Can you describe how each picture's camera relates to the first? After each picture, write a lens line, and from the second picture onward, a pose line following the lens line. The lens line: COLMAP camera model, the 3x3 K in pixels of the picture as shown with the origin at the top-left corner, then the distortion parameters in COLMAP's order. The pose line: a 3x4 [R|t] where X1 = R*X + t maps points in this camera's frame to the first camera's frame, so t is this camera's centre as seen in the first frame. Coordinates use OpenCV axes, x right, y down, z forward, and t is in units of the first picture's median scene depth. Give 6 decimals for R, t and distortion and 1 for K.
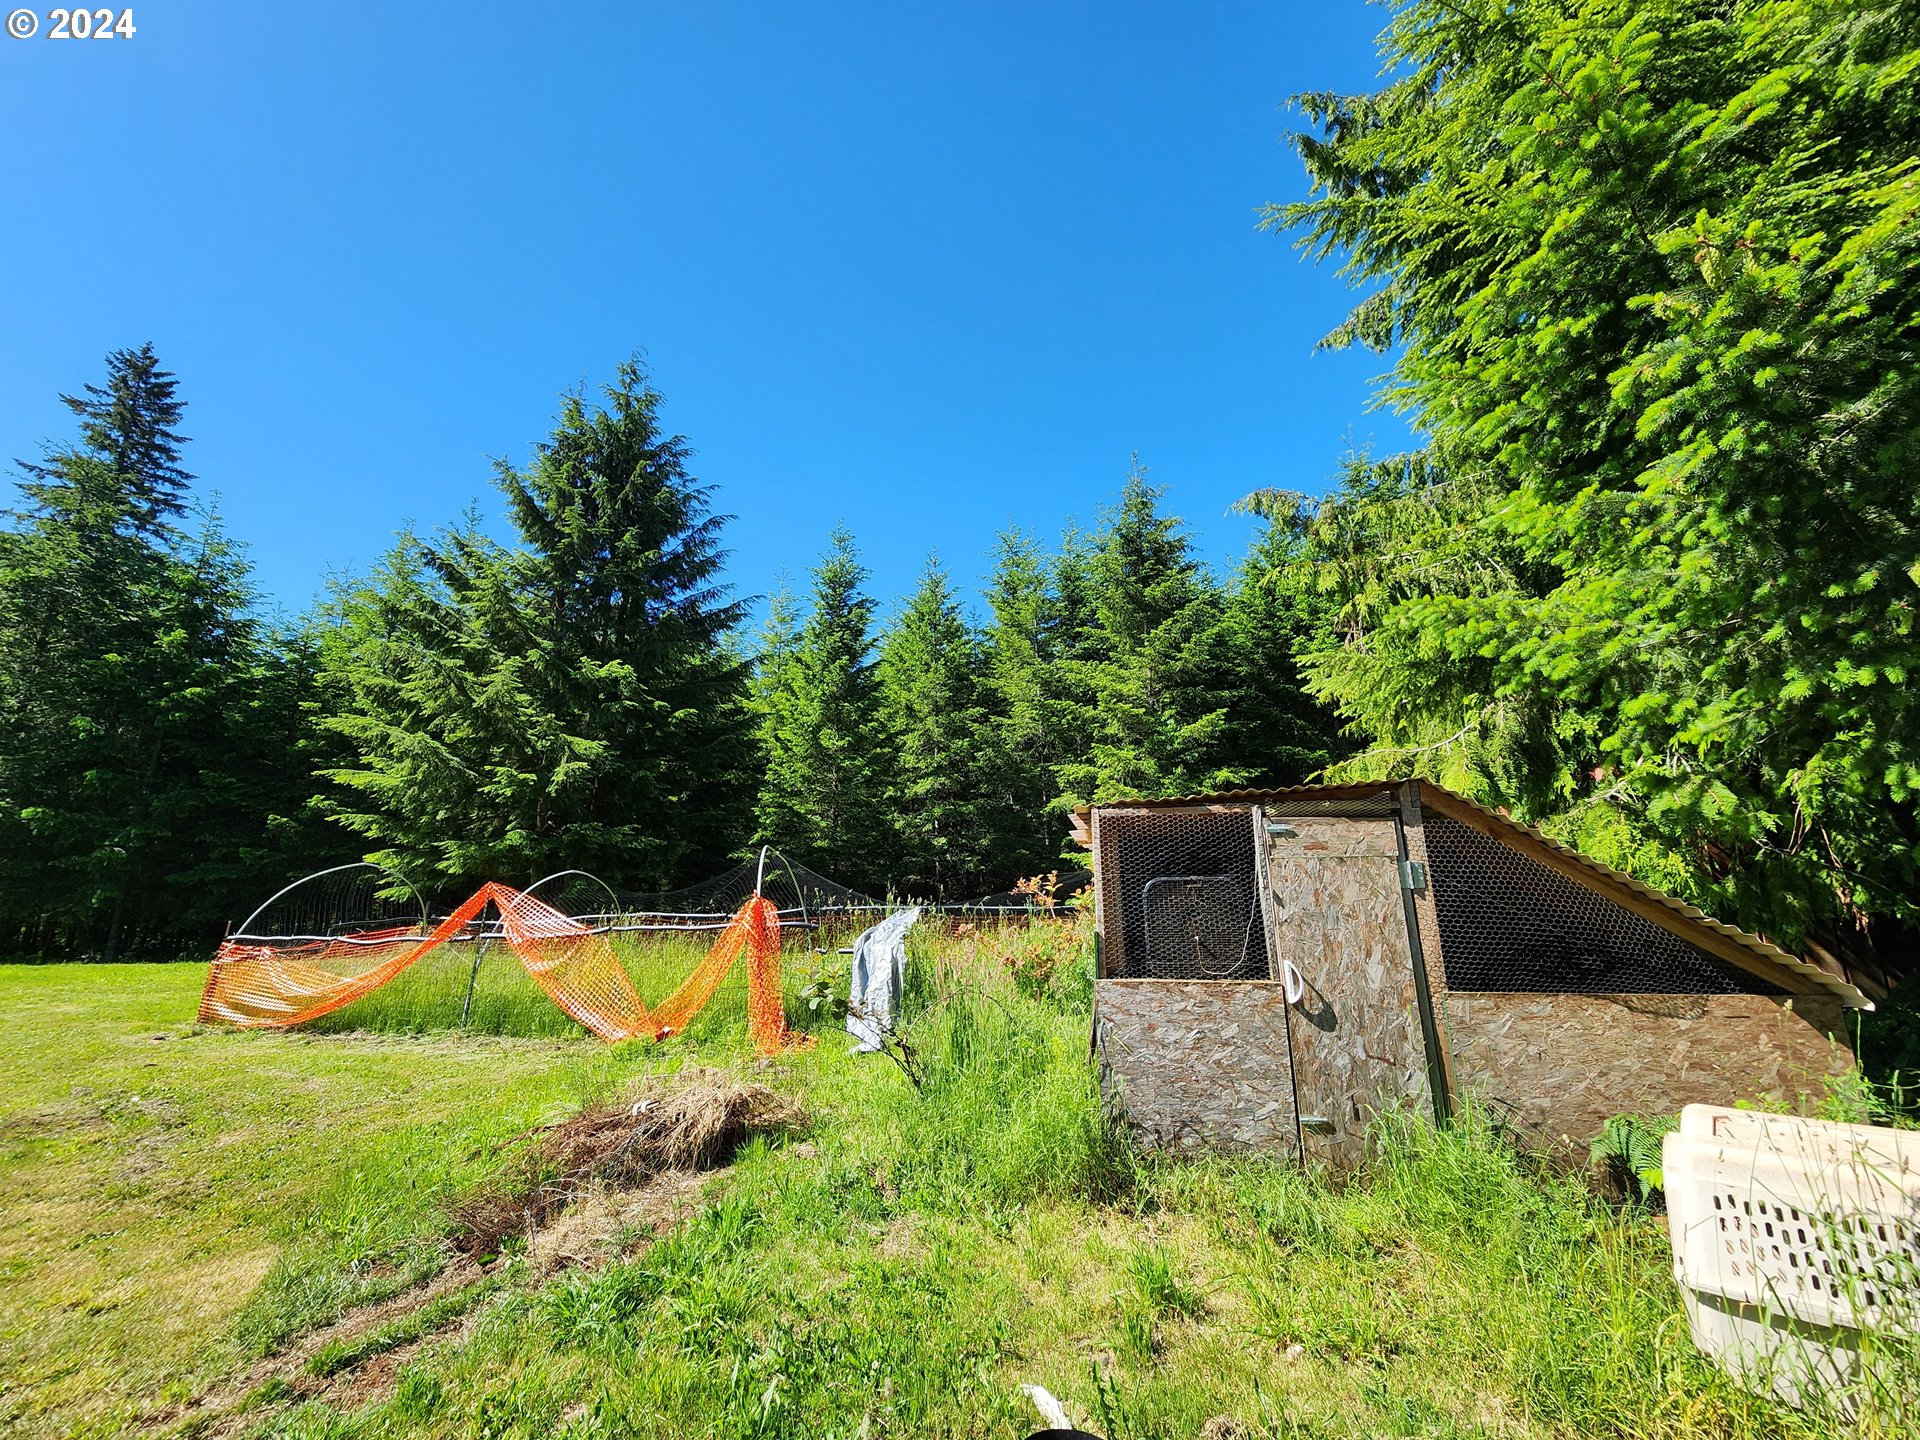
lens RADIAL K [[795.2, 0, 956.4], [0, 795.2, 715.4], [0, 0, 1]] dist [0.000063, 0.000170]
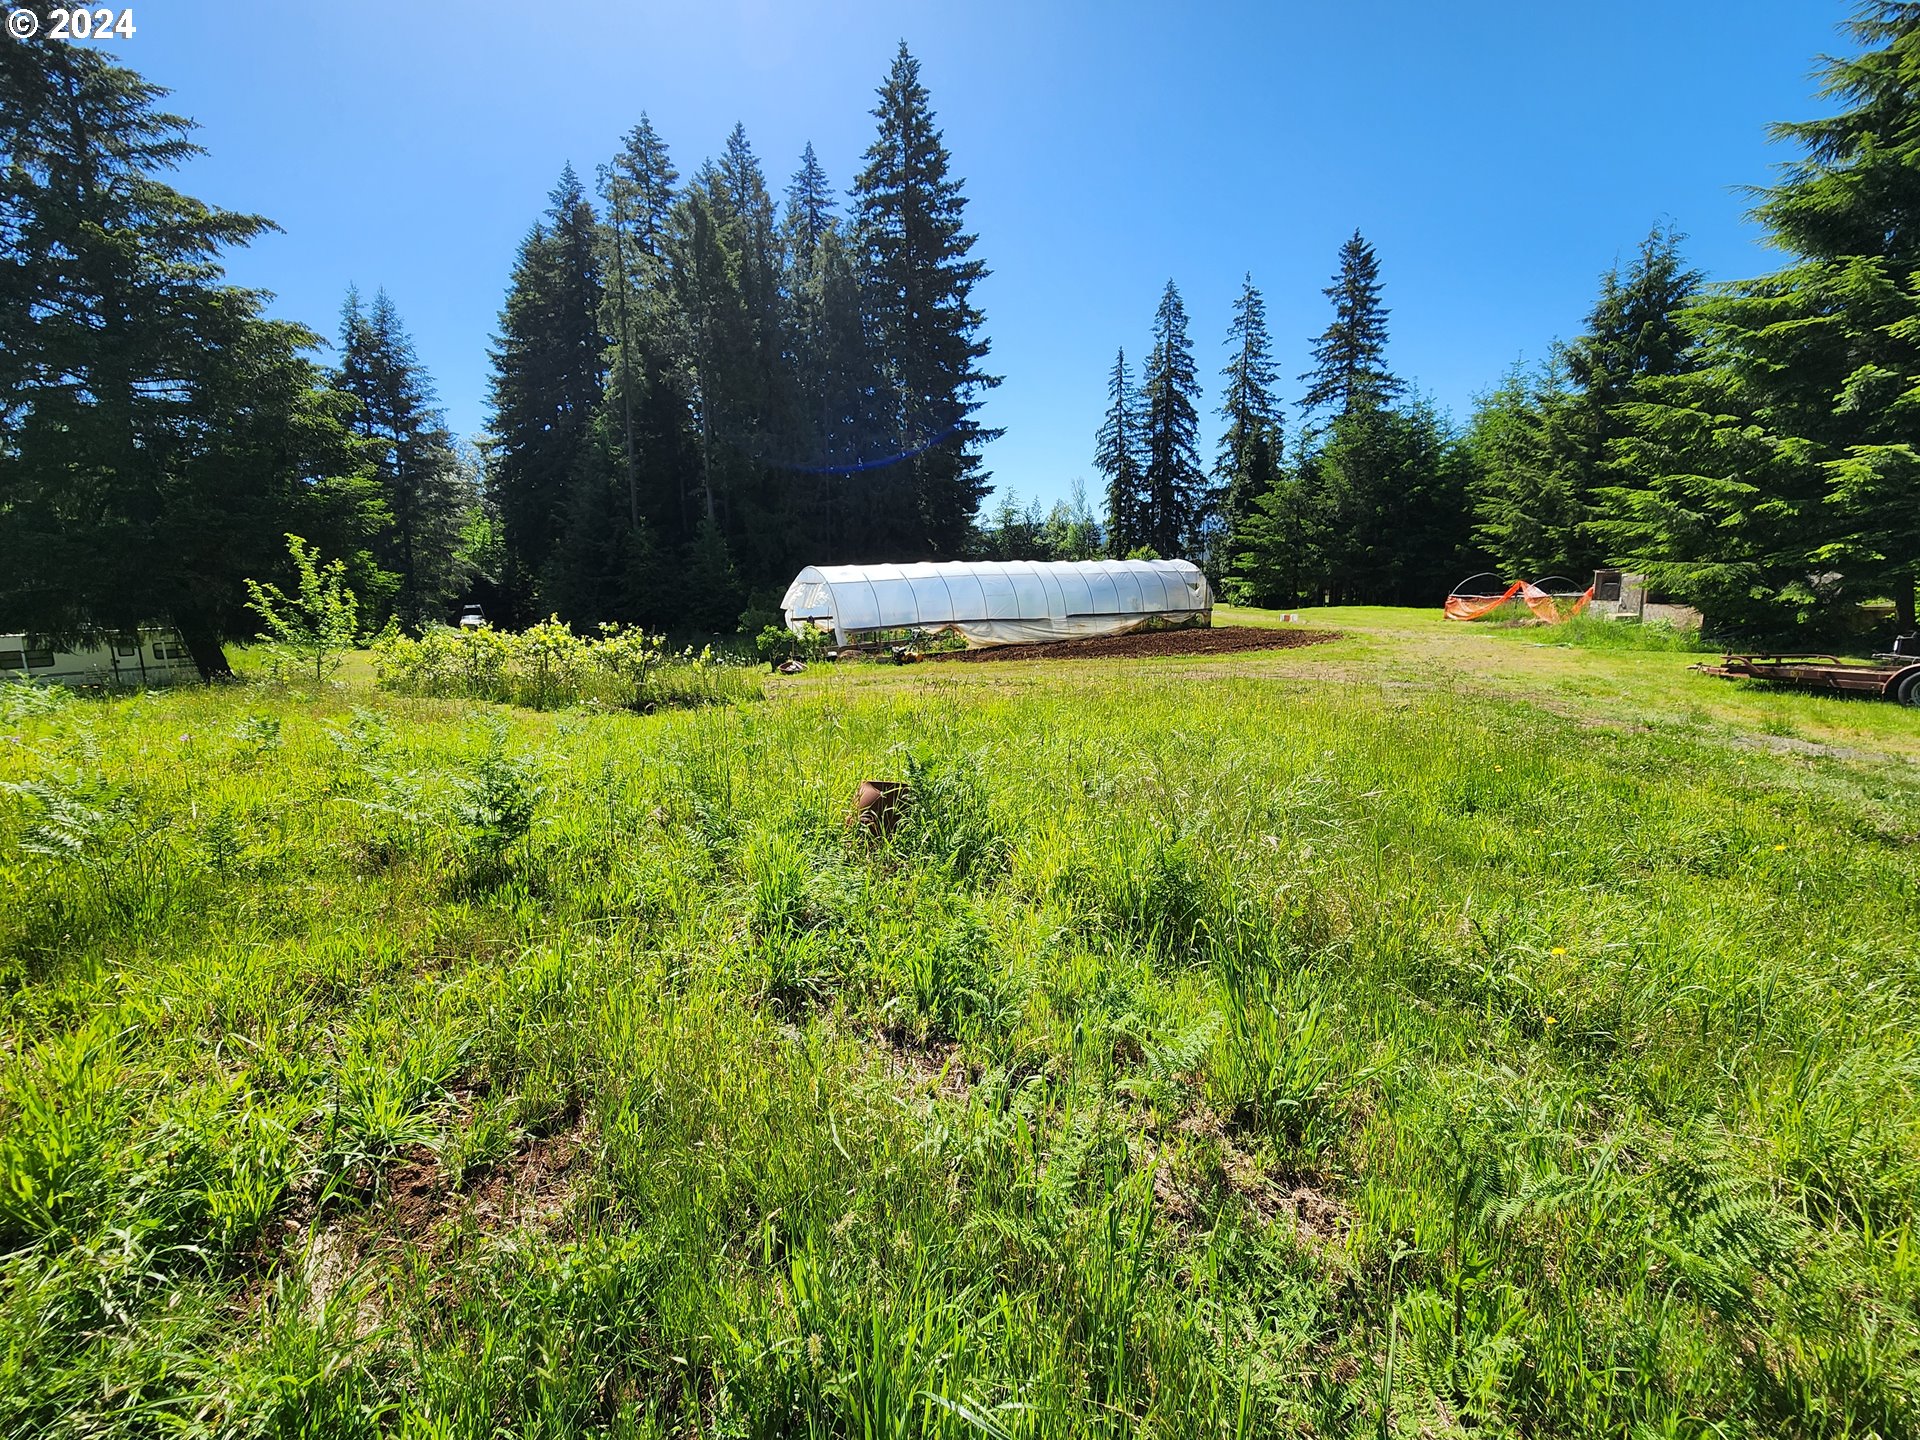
lens RADIAL K [[795.2, 0, 956.4], [0, 795.2, 715.4], [0, 0, 1]] dist [0.000063, 0.000170]
pose [[0.318209, 0.155524, -0.935177, 0.687204], [0.212650, 0.949606, 0.230281, -0.194158], [0.923863, -0.272143, 0.269101, -0.823758]]
